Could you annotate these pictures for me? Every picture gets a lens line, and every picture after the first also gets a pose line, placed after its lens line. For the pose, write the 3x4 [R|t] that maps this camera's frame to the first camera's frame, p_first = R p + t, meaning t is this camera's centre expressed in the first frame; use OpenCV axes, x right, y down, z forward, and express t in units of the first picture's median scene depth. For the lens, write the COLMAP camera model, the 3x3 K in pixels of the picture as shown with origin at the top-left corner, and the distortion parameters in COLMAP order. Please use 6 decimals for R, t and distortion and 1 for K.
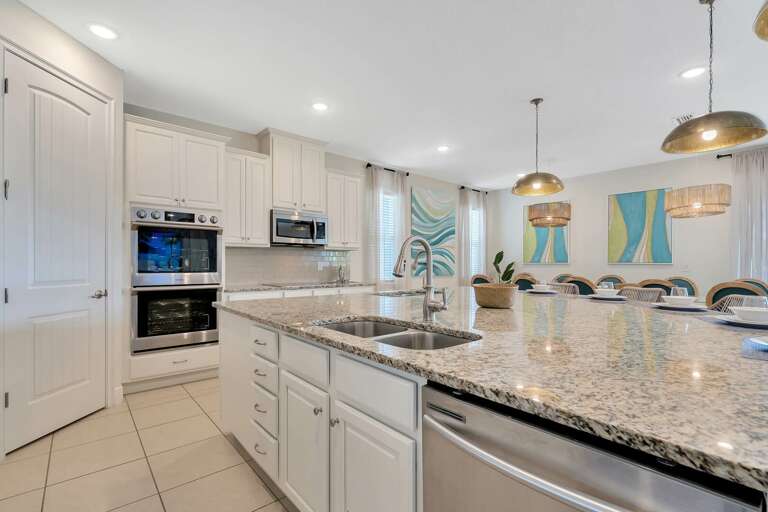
lens RADIAL K [[350.2, 0, 383.6], [0, 350.2, 262.5], [0, 0, 1]] dist [0.003338, 0.000252]
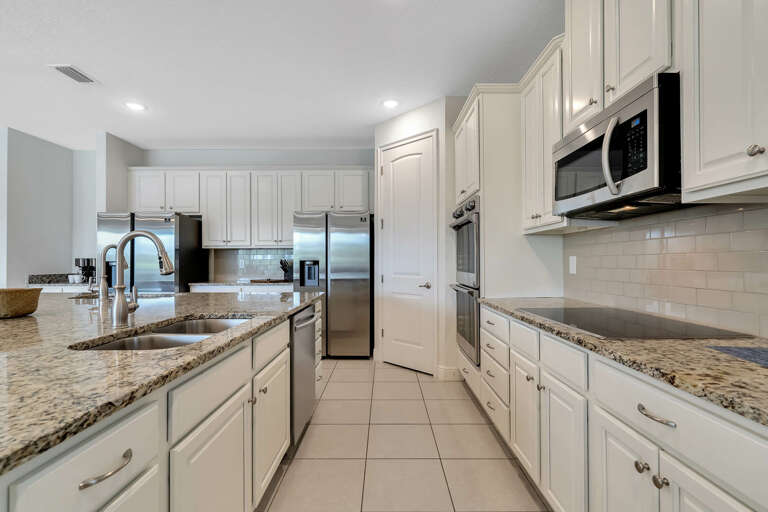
lens RADIAL K [[350.2, 0, 380.0], [0, 350.2, 256.1], [0, 0, 1]] dist [0.003338, 0.000252]
pose [[-0.663892, -0.007534, -0.747791, 0.236155], [0.009262, 0.999790, -0.018296, 0.002973], [0.747771, -0.019073, -0.663682, 1.427564]]
